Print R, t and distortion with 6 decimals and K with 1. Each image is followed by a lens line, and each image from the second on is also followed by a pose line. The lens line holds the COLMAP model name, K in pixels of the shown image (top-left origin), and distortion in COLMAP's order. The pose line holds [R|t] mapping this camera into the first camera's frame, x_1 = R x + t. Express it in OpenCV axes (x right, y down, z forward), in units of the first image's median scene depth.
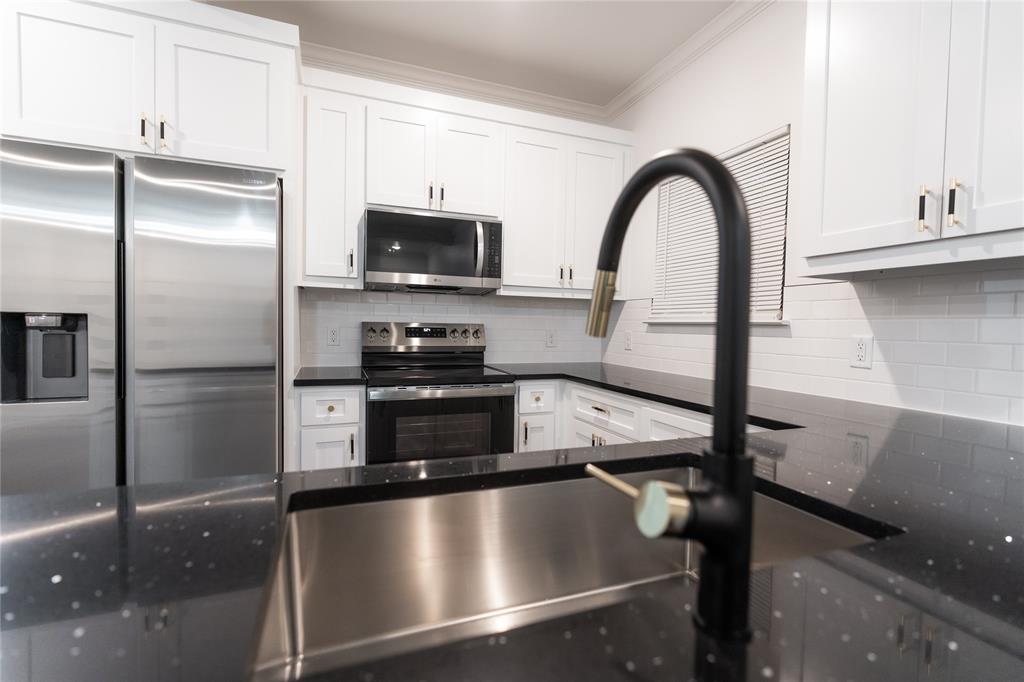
lens RADIAL K [[458.7, 0, 512.0], [0, 458.7, 341.0], [0, 0, 1]] dist [0.000615, 0.000547]
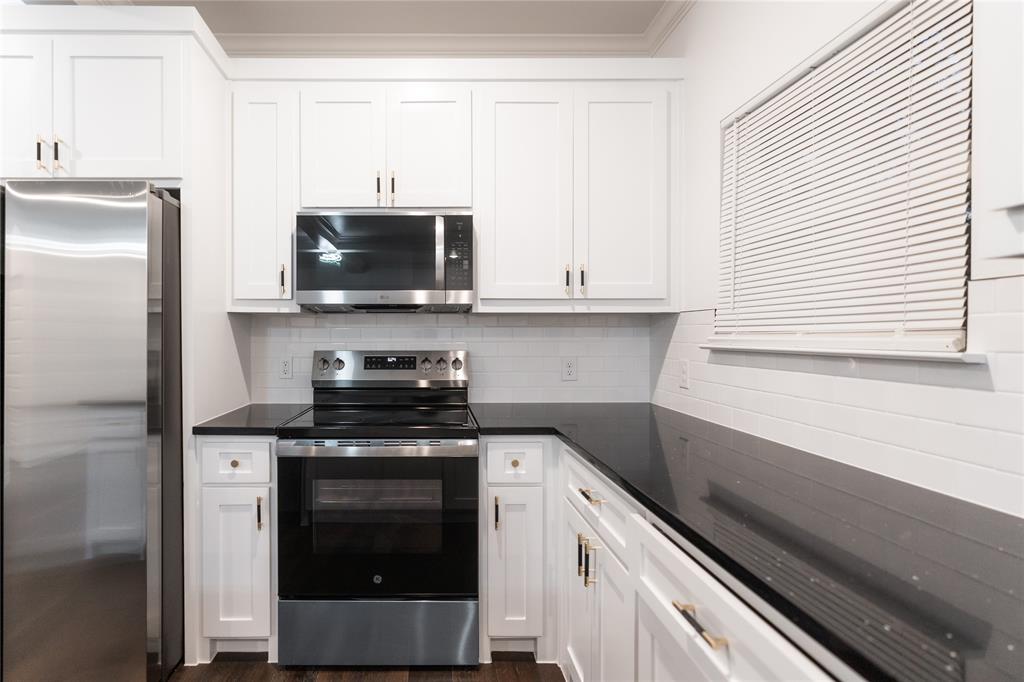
lens RADIAL K [[489.4, 0, 431.9], [0, 489.4, 339.0], [0, 0, 1]] dist [0.000663, 0.000269]
pose [[0.933952, -0.015833, -0.357046, 0.205235], [0.004435, 0.999455, -0.032720, -0.036104], [0.357370, 0.028975, 0.933513, 0.269234]]
